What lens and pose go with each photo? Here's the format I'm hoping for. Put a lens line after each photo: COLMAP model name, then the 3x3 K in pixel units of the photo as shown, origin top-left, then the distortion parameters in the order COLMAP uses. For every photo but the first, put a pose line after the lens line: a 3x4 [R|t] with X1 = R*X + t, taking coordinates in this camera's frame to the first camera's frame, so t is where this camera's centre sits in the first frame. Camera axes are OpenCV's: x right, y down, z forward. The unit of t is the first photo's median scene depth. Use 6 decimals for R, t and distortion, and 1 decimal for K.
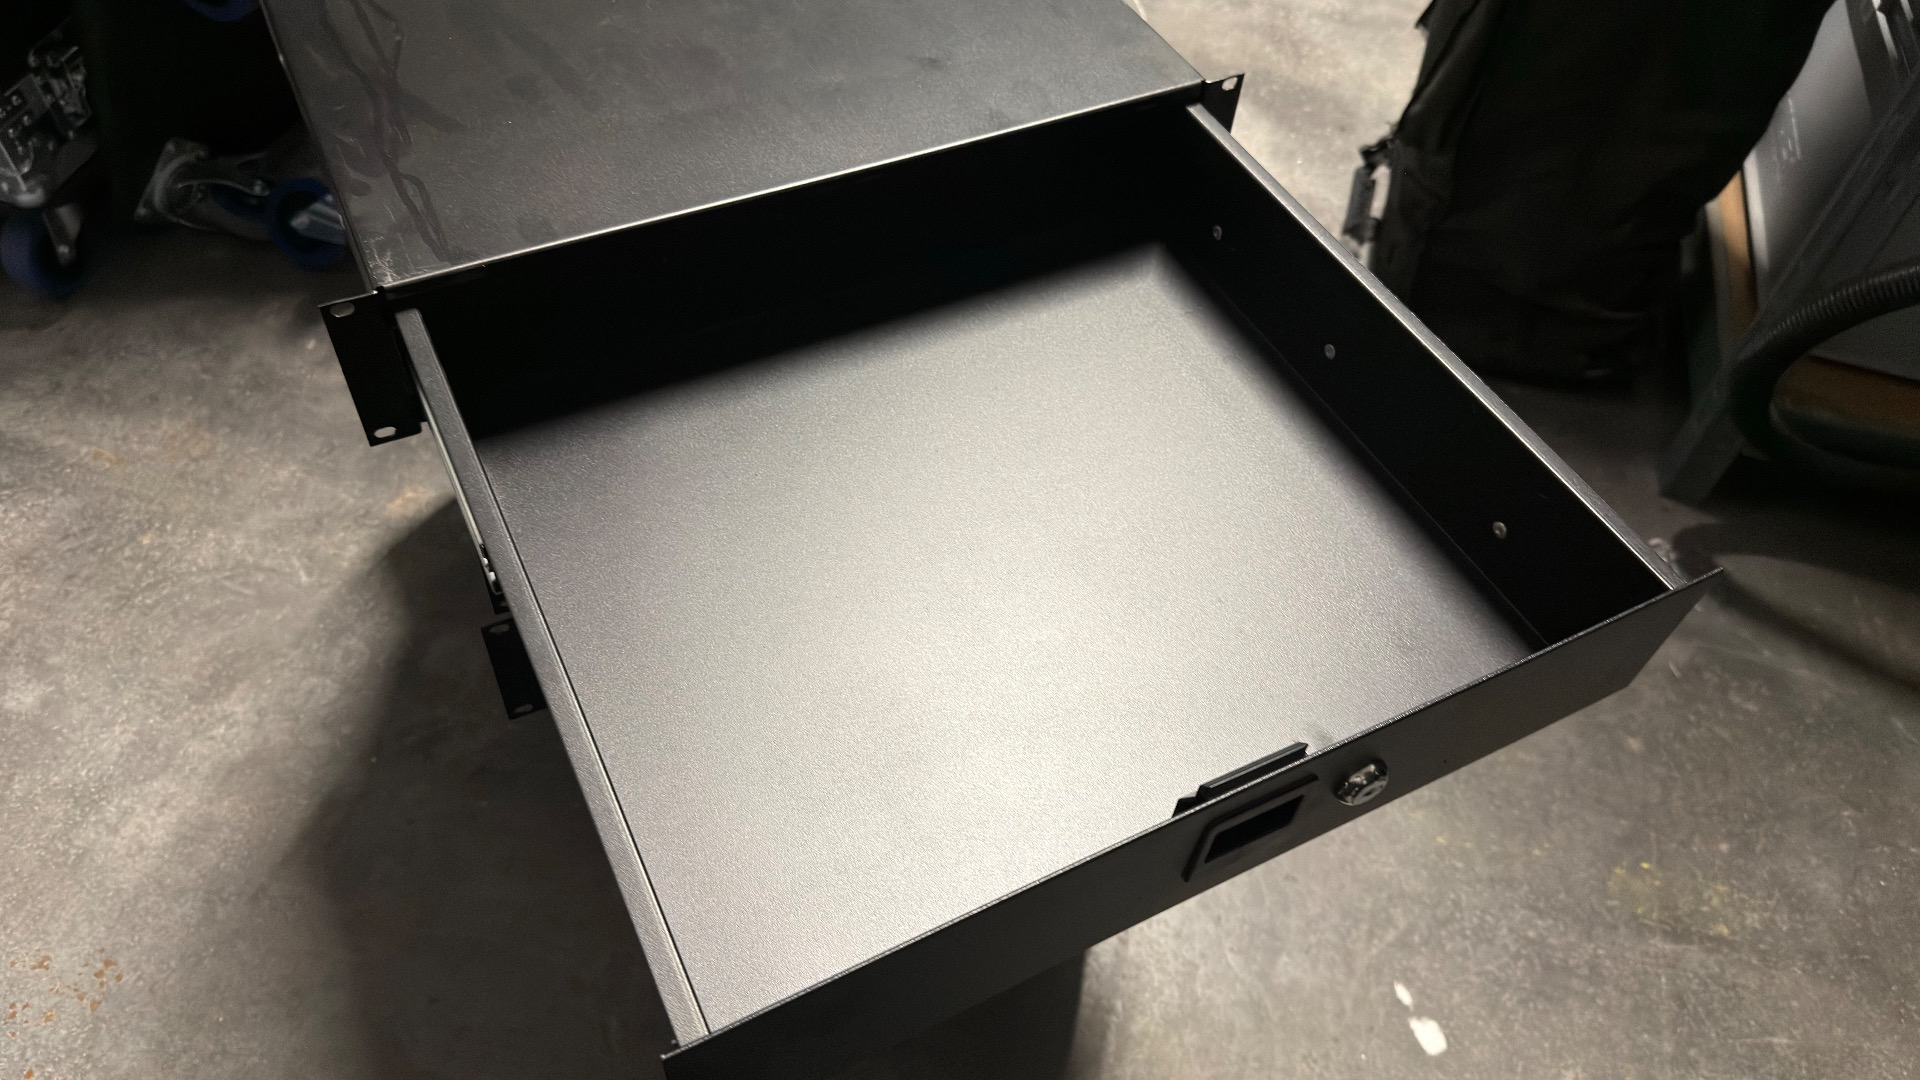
lens RADIAL K [[1389.5, 0, 956.8], [0, 1389.5, 543.5], [0, 0, 1]] dist [-0.018132, -0.003365]
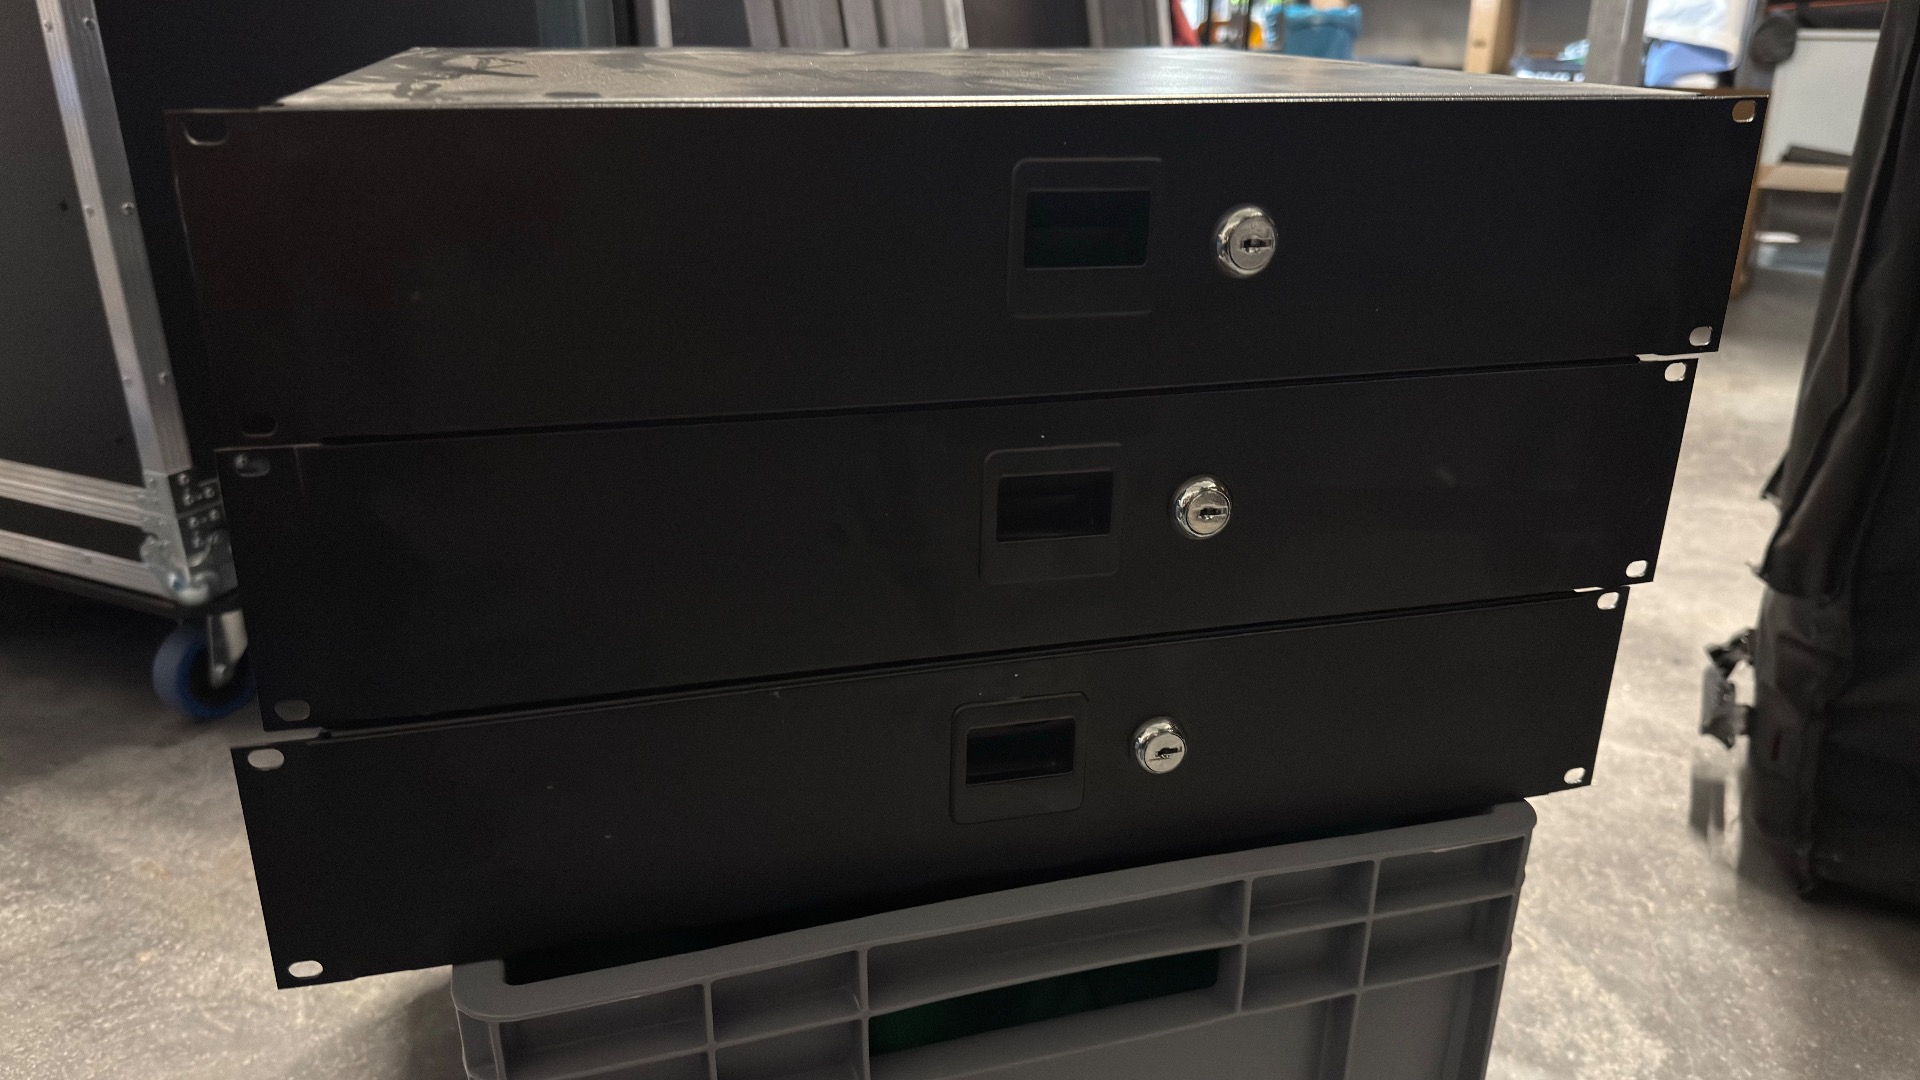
lens RADIAL K [[1389.5, 0, 966.4], [0, 1389.5, 537.4], [0, 0, 1]] dist [-0.018132, -0.003365]
pose [[0.980622, 0.020150, -0.194871, 0.029487], [-0.114194, 0.867030, -0.484993, 0.112548], [0.159186, 0.497848, 0.852530, 0.256736]]
